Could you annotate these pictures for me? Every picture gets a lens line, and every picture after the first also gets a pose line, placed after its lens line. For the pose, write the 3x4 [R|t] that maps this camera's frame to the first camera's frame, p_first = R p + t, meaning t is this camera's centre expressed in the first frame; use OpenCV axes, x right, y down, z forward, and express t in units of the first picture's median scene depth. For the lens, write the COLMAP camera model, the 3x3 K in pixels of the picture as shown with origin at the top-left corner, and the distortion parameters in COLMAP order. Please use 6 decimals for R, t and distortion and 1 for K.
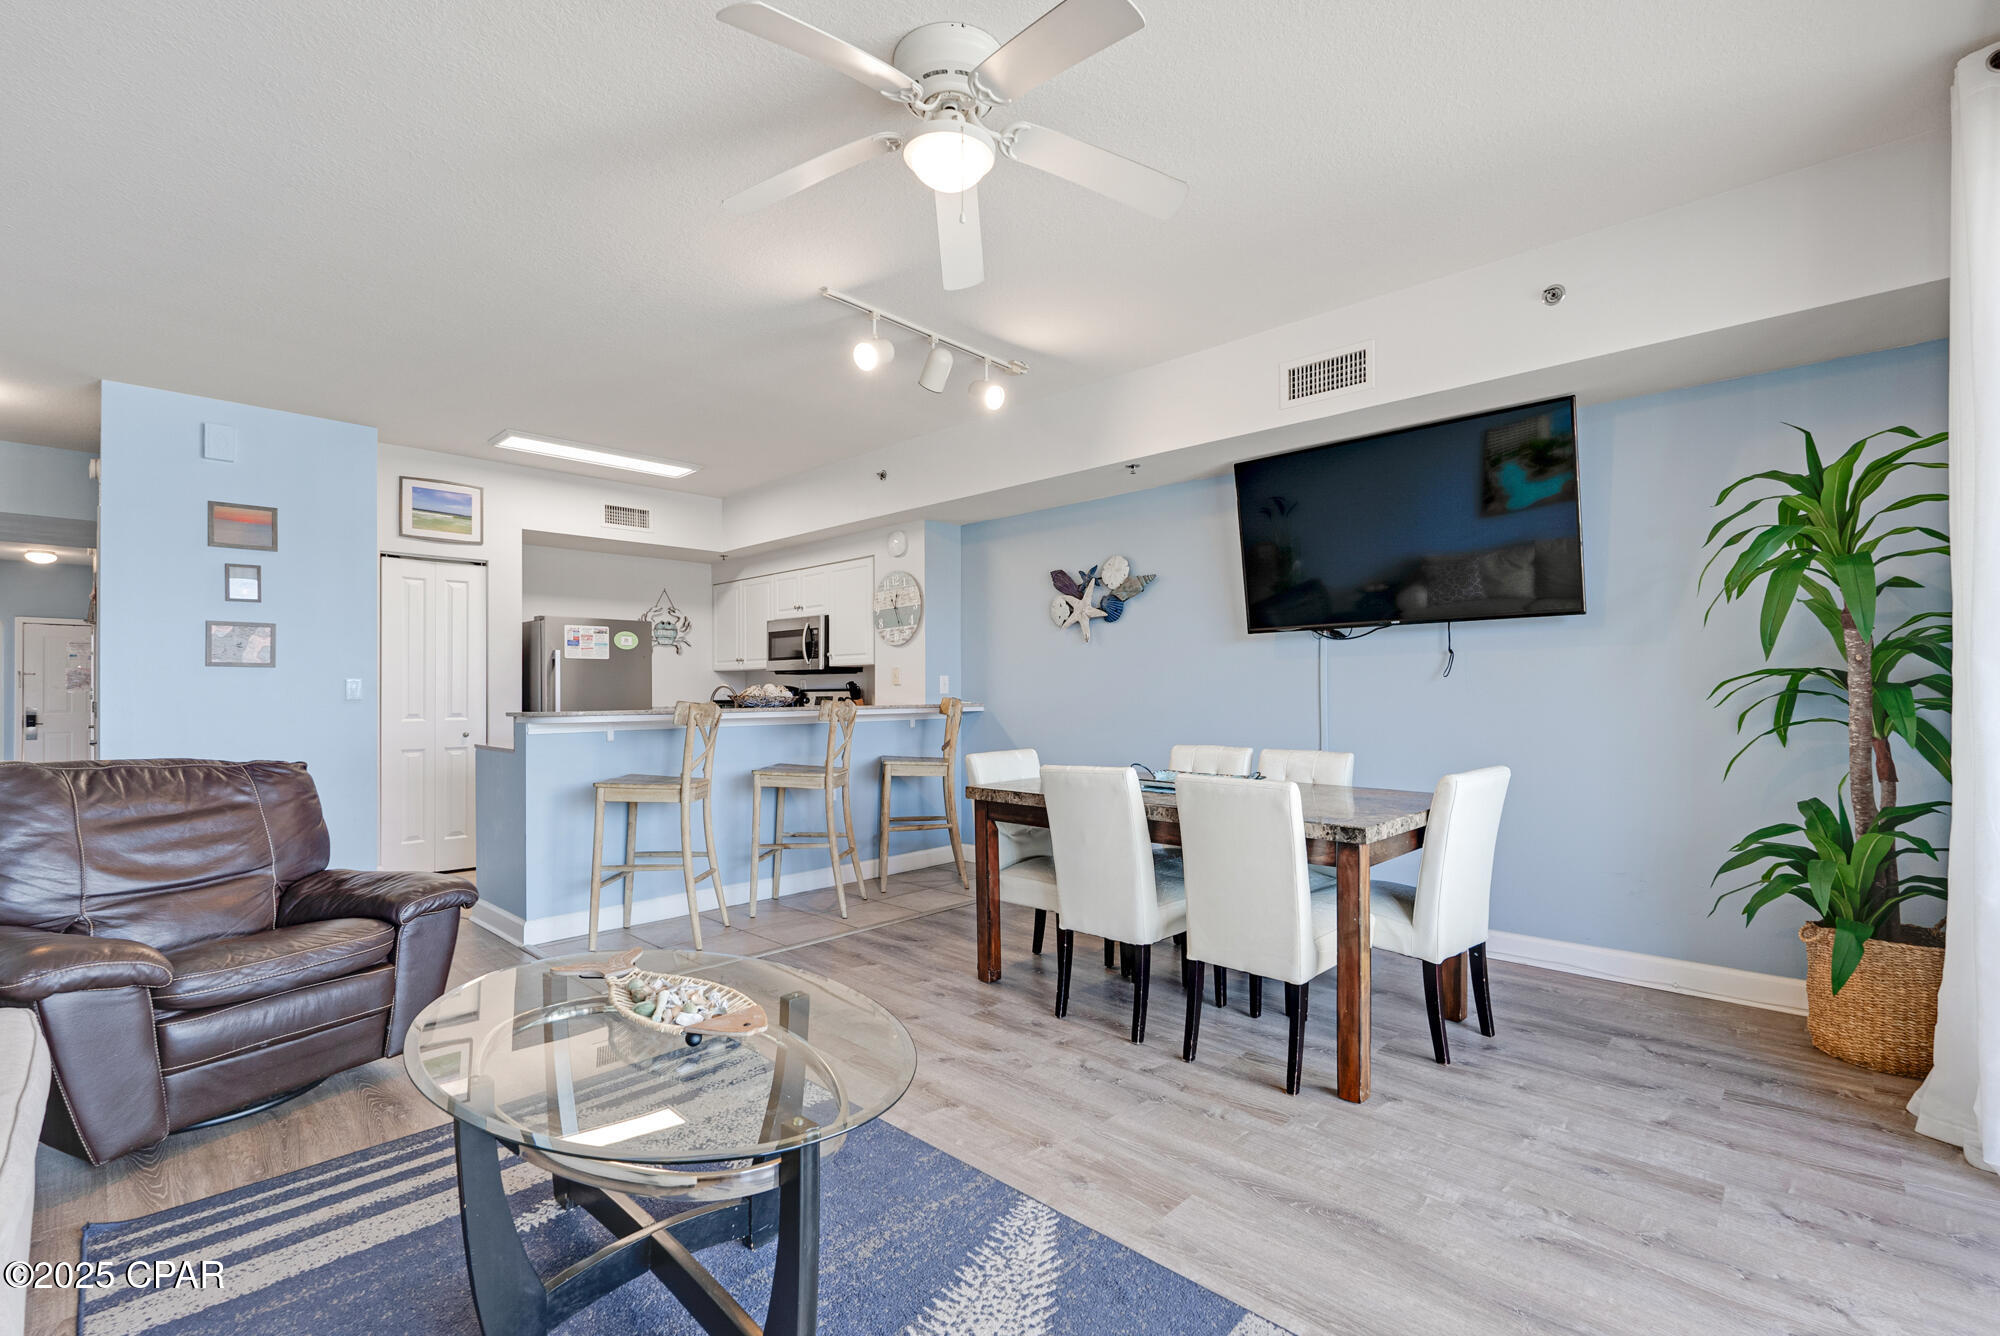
lens RADIAL K [[897.0, 0, 976.5], [0, 897.0, 685.0], [0, 0, 1]] dist [-0.002663, -0.000134]
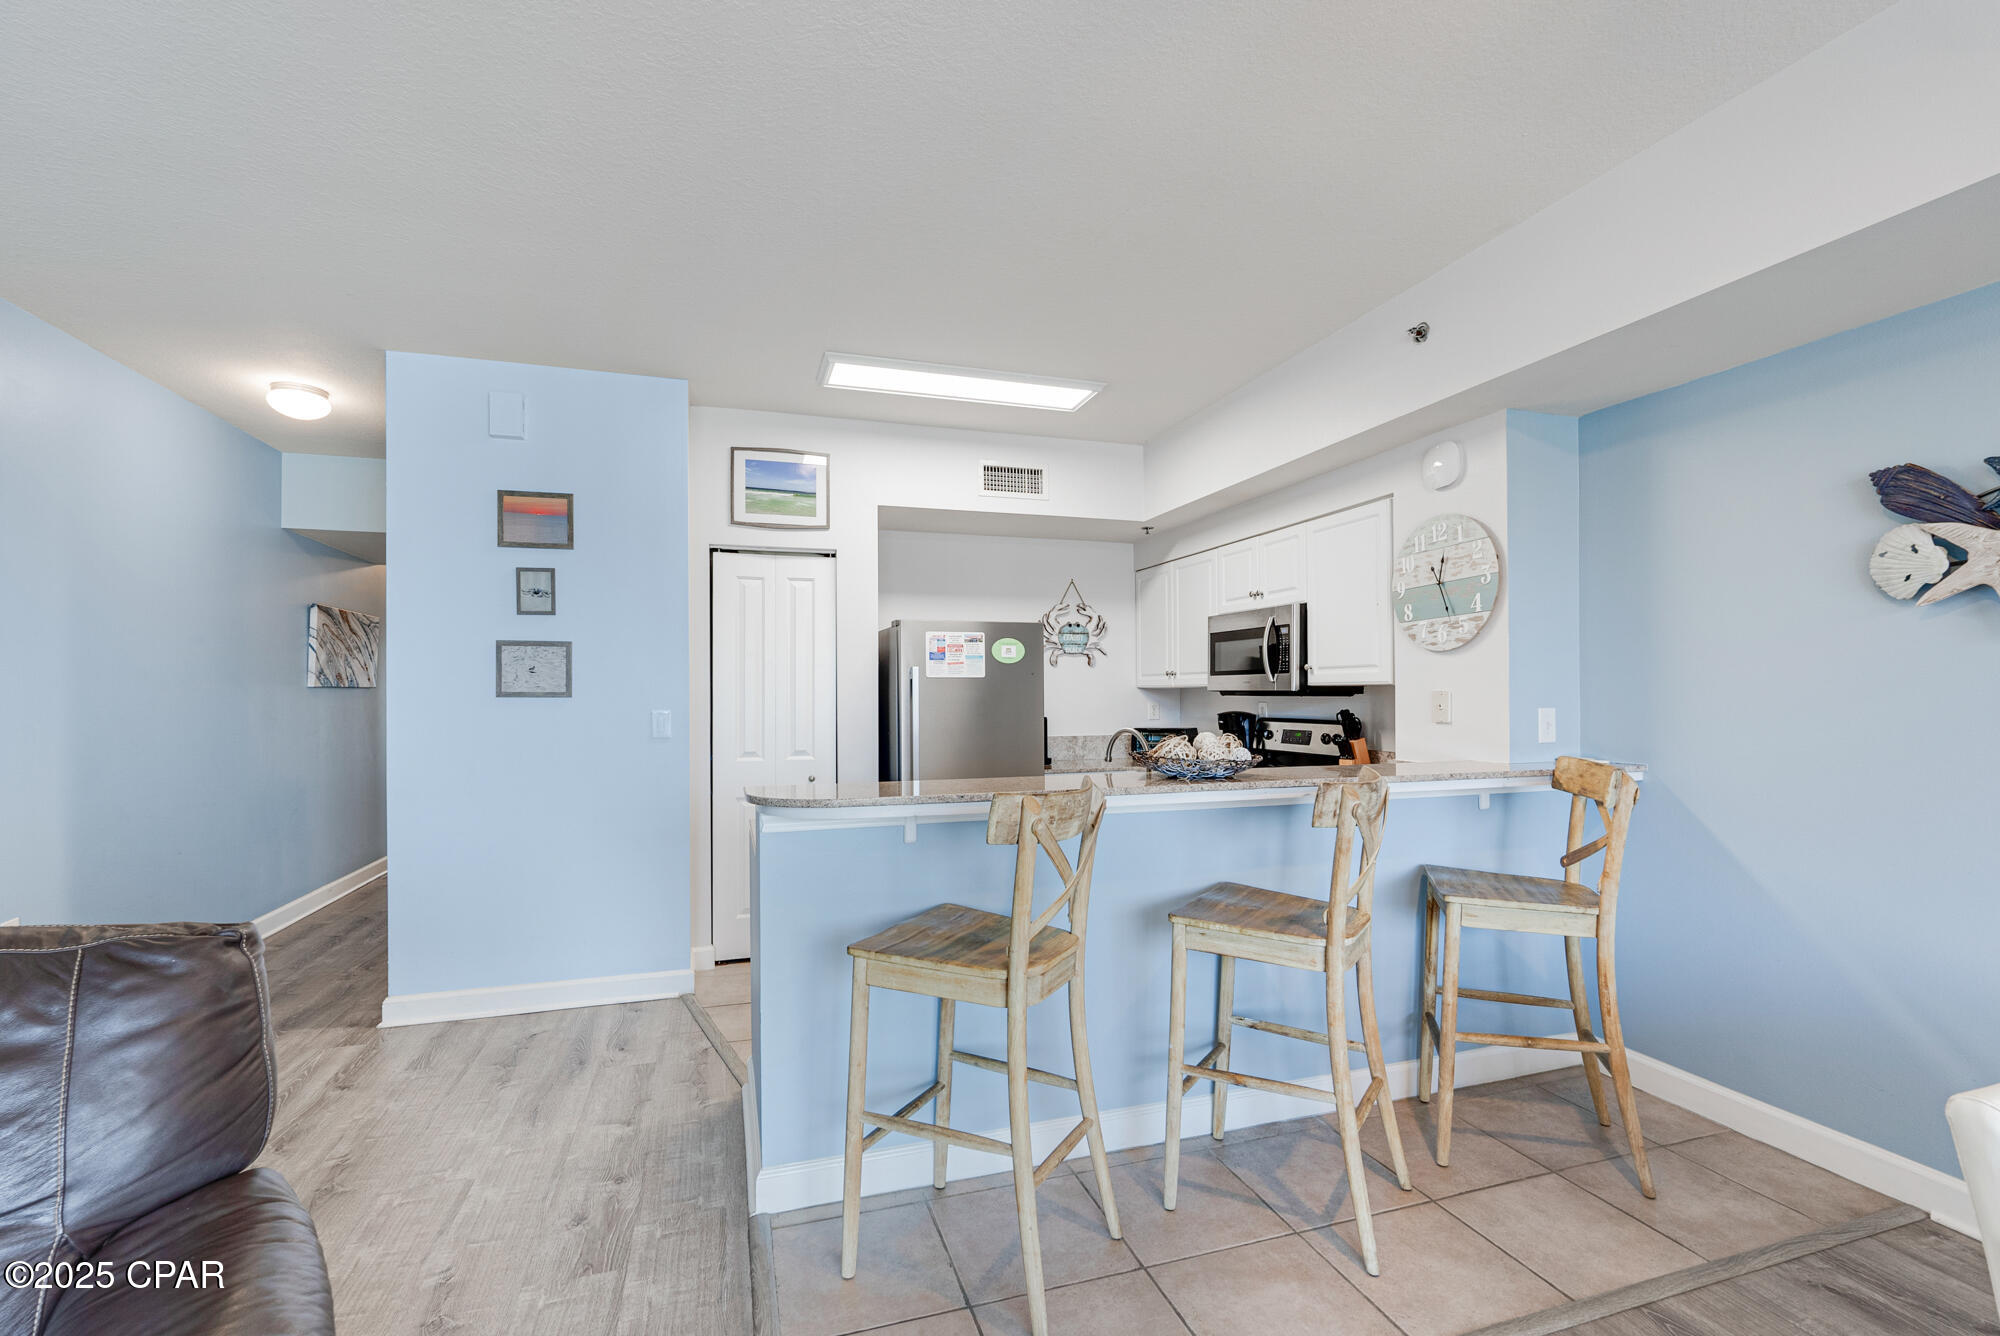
lens RADIAL K [[897.0, 0, 976.5], [0, 897.0, 685.0], [0, 0, 1]] dist [-0.002663, -0.000134]
pose [[0.881558, -0.001852, -0.472073, -0.080331], [0.001940, 0.999998, -0.000300, -0.023515], [0.472073, -0.000652, 0.881559, 0.377775]]
